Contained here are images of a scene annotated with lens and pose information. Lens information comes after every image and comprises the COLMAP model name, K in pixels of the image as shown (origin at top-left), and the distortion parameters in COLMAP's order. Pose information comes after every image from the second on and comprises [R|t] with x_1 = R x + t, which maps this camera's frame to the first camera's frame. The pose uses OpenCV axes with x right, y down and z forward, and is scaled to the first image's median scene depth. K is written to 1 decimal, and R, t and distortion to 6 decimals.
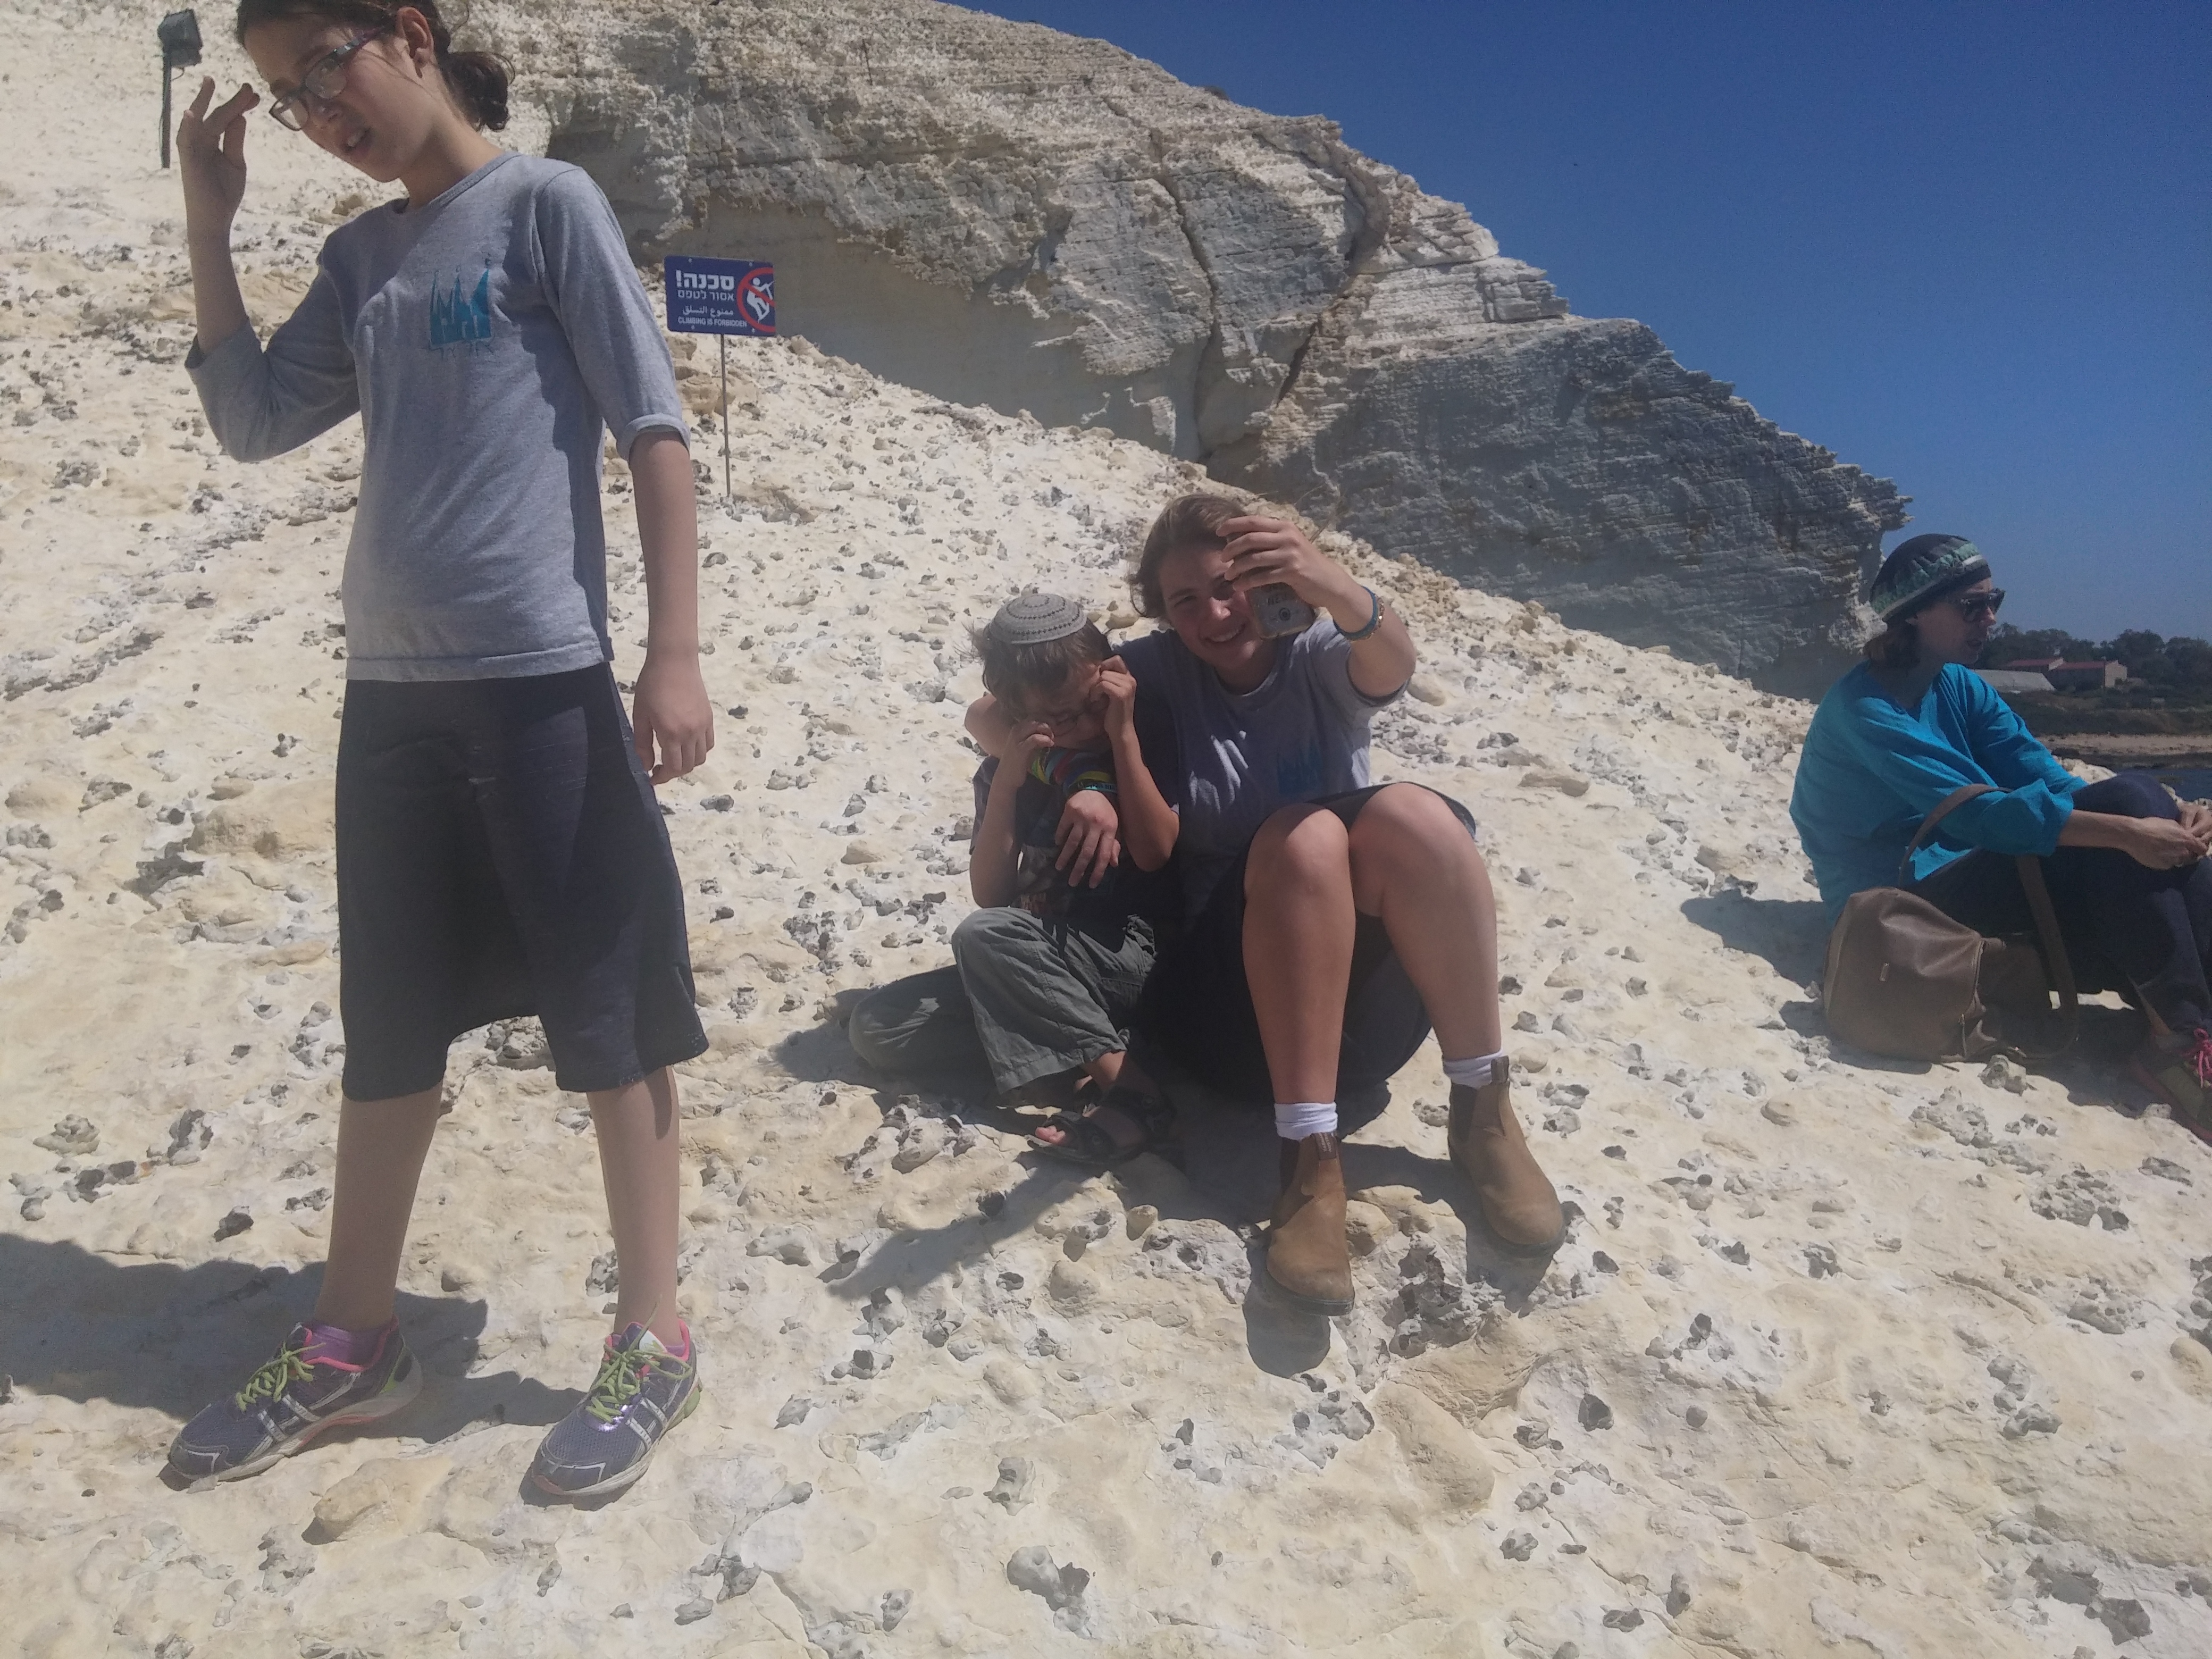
lens RADIAL K [[1872.5, 0, 1119.0], [0, 1872.5, 812.9], [0, 0, 1]] dist [0.074101, -0.091910]
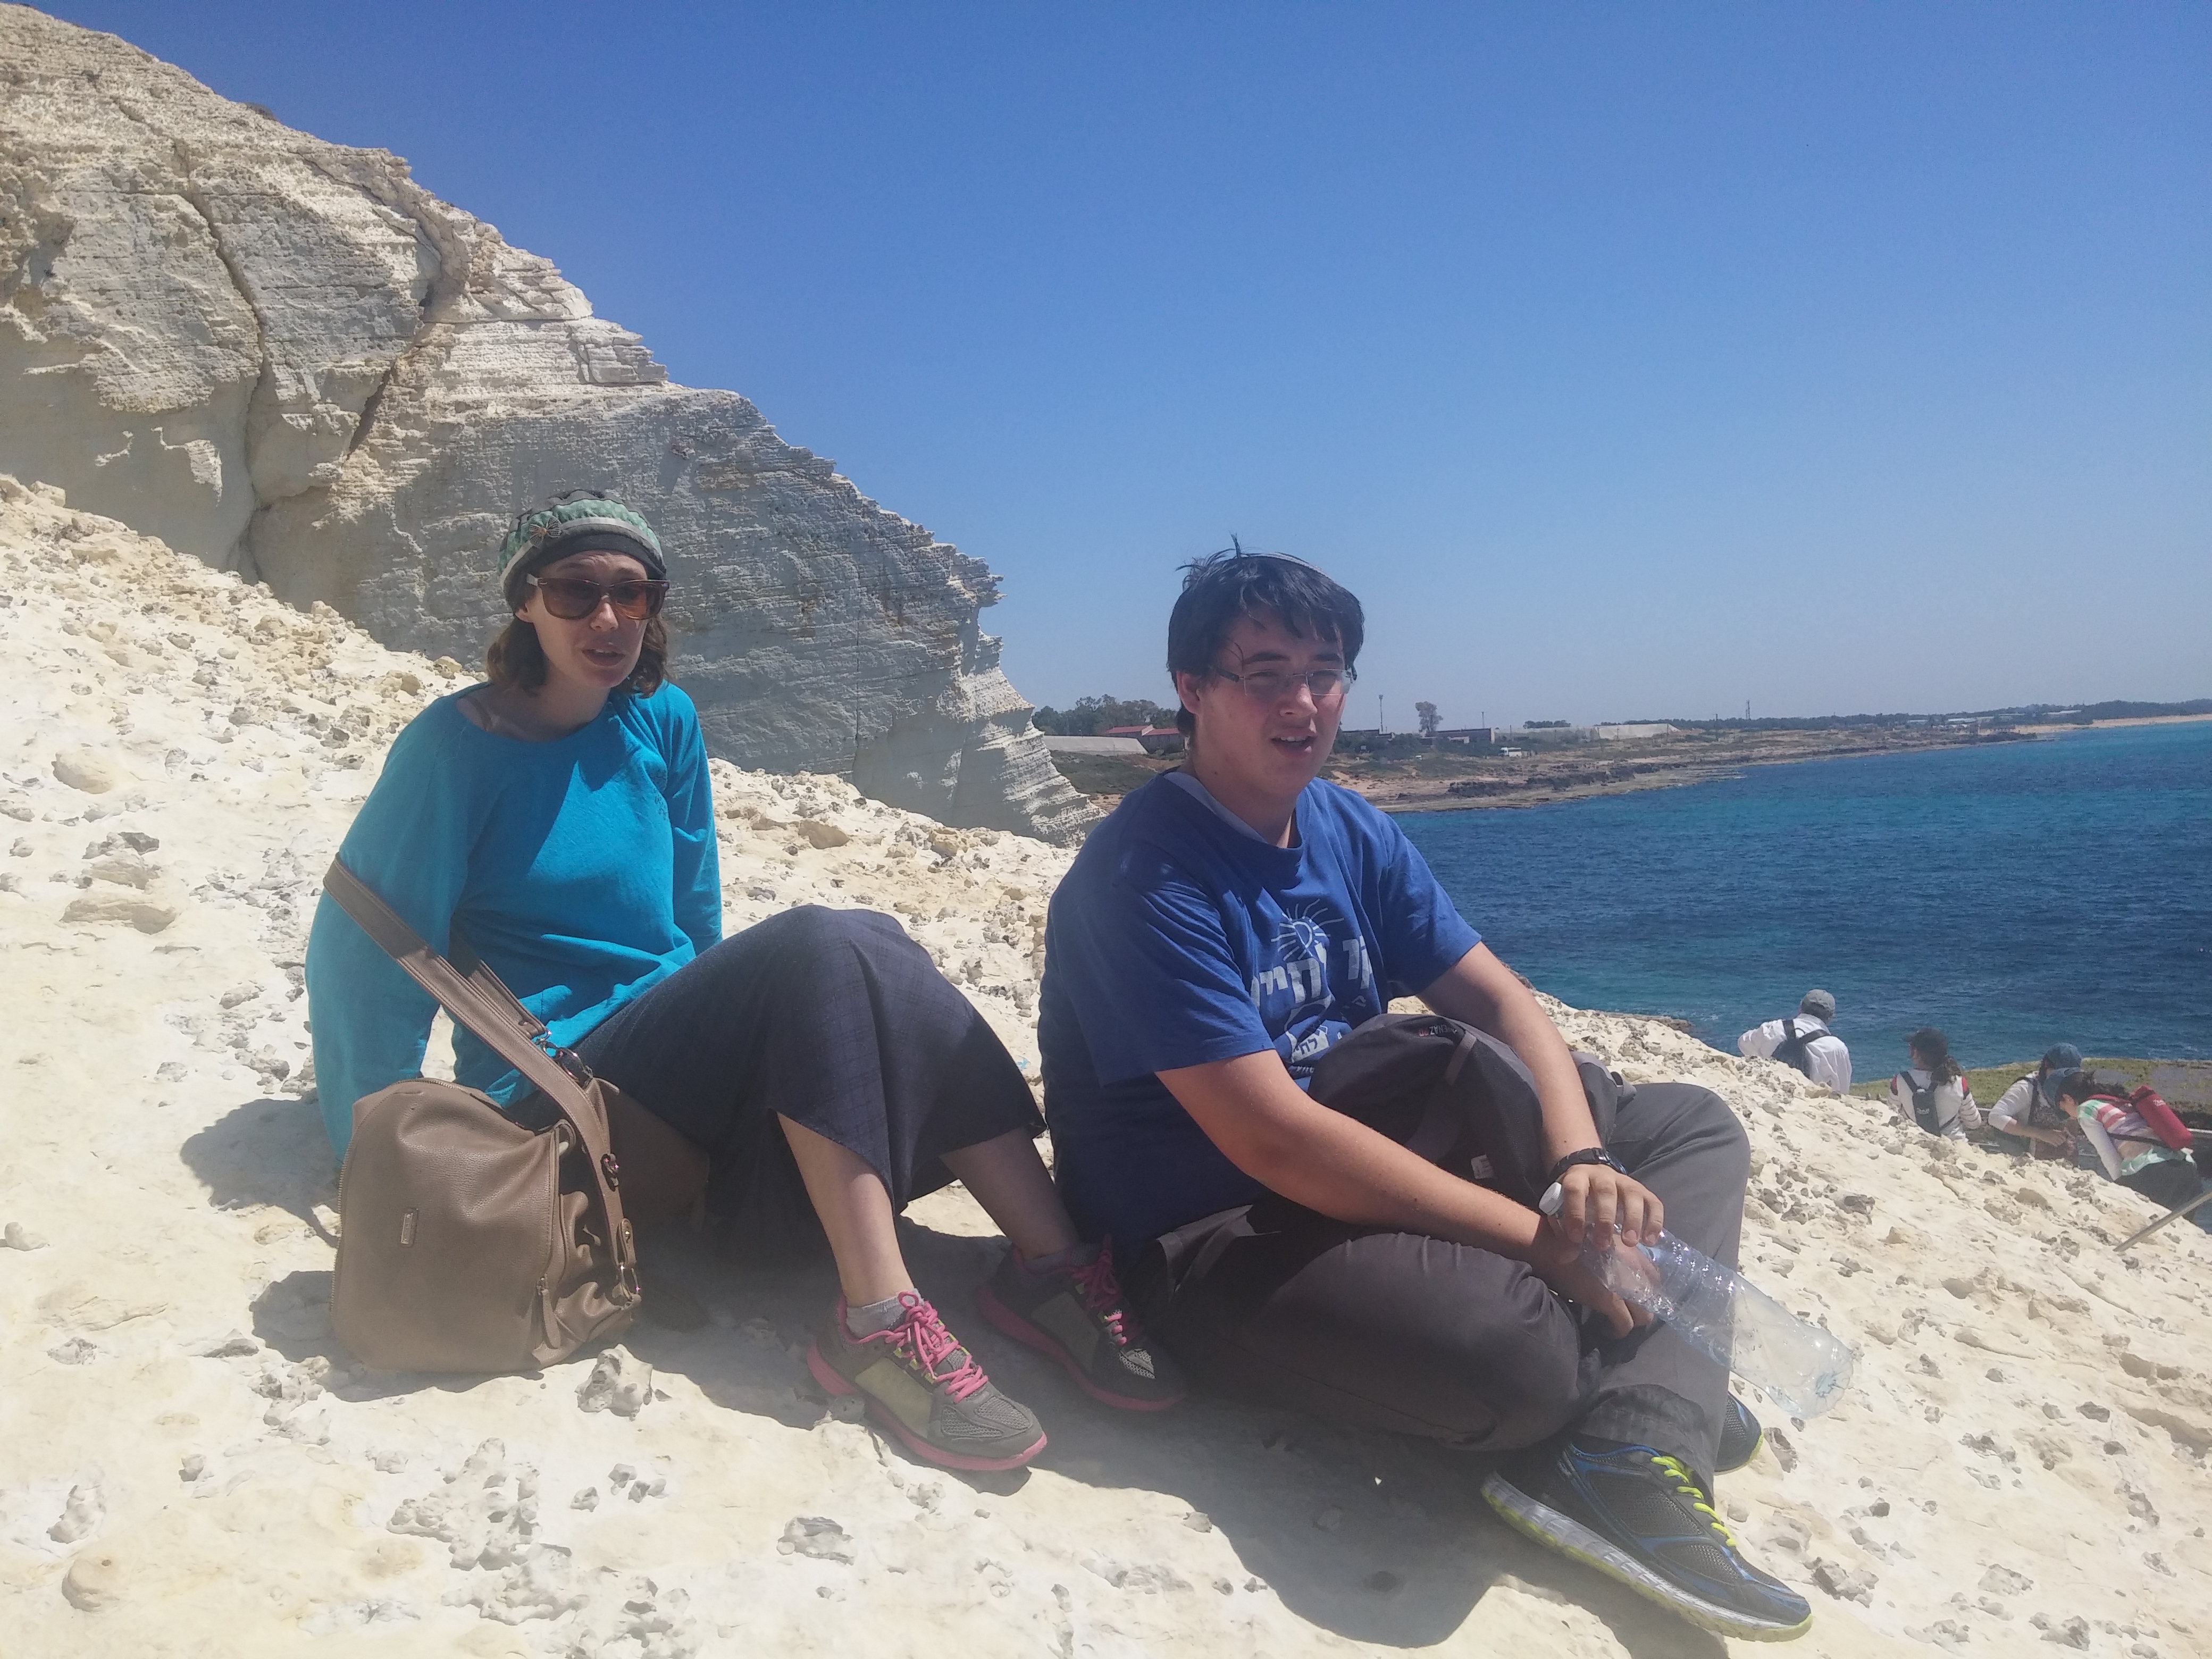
lens RADIAL K [[1872.5, 0, 1131.8], [0, 1872.5, 810.5], [0, 0, 1]] dist [0.074101, -0.091910]
pose [[0.900661, -0.036004, 0.433027, 0.024475], [0.053442, 0.998174, -0.028162, -0.001308], [-0.431223, 0.048507, 0.900941, 0.025360]]
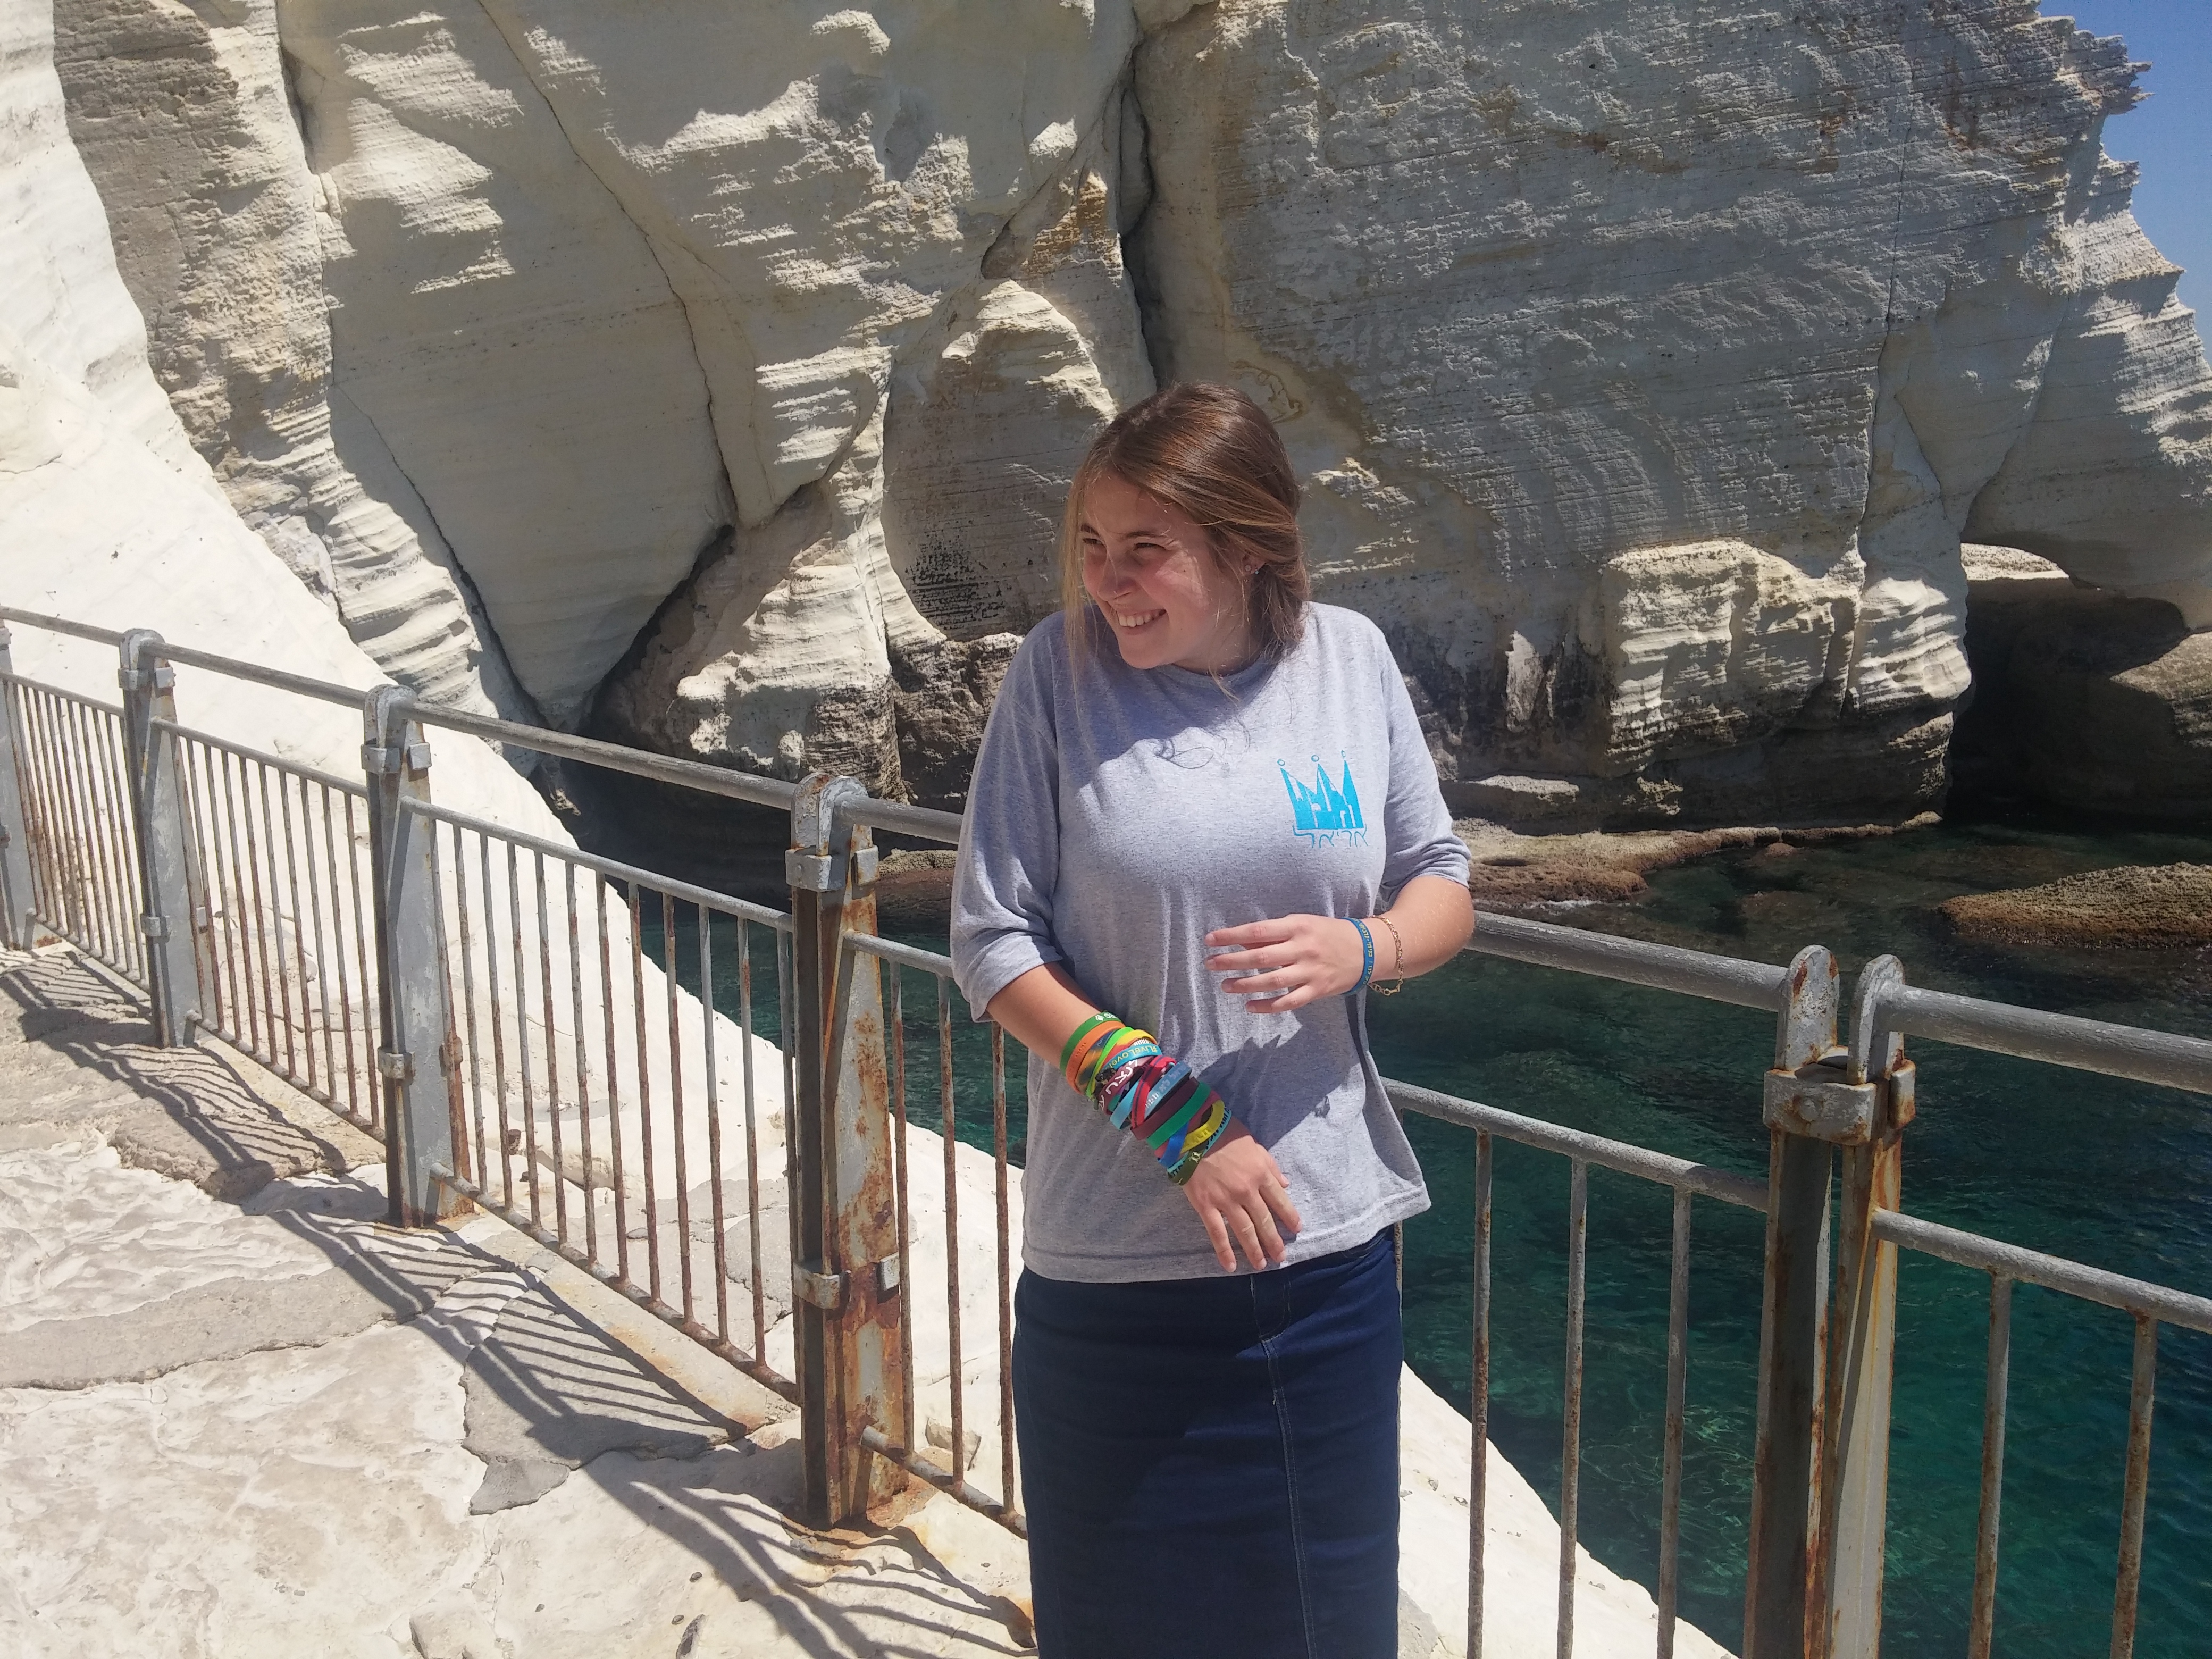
lens RADIAL K [[1872.5, 0, 1142.8], [0, 1872.5, 837.1], [0, 0, 1]] dist [0.074101, -0.091910]
pose [[0.992556, 0.004585, -0.121705, 0.145227], [0.012152, 0.990575, 0.136429, 0.019338], [0.121184, -0.136892, 0.983145, 0.236894]]
